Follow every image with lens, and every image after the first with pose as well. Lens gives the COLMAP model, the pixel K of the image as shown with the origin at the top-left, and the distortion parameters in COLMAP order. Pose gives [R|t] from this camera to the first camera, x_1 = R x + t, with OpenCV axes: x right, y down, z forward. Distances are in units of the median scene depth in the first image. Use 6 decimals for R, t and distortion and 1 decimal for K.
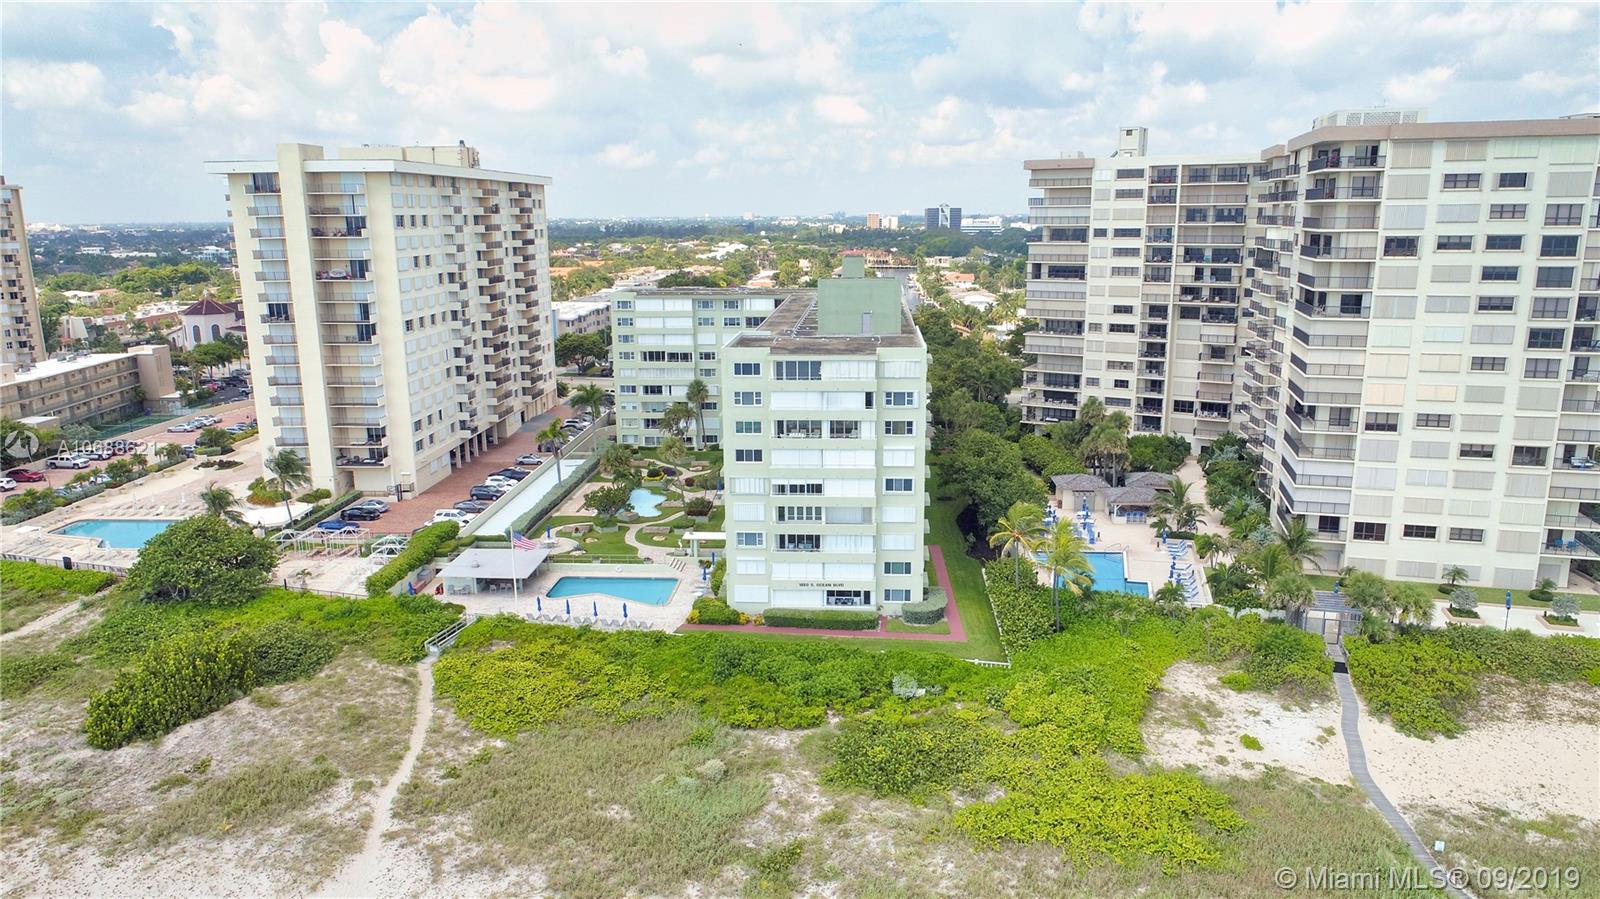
lens RADIAL K [[1073.8, 0, 798.4], [0, 1073.8, 453.3], [0, 0, 1]] dist [-0.006420, 0.006363]
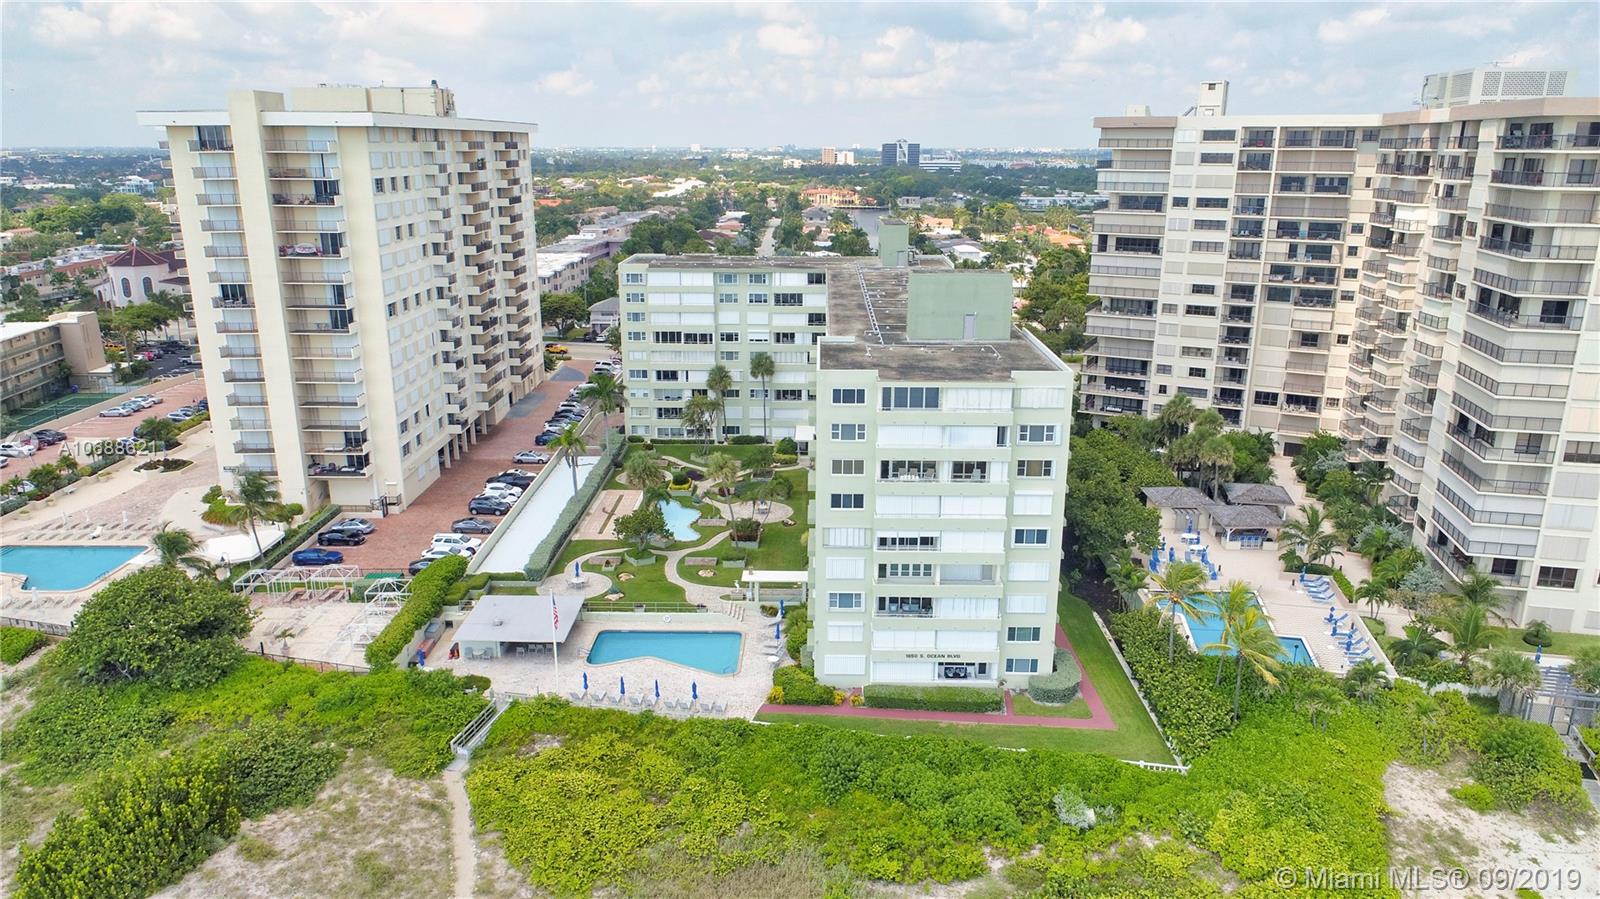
lens RADIAL K [[1073.8, 0, 798.4], [0, 1073.8, 453.3], [0, 0, 1]] dist [-0.006420, 0.006363]
pose [[0.998799, -0.002180, 0.048957, -0.094754], [-0.000751, 0.998211, 0.059777, -0.063659], [-0.049000, -0.059742, 0.997011, 0.151023]]
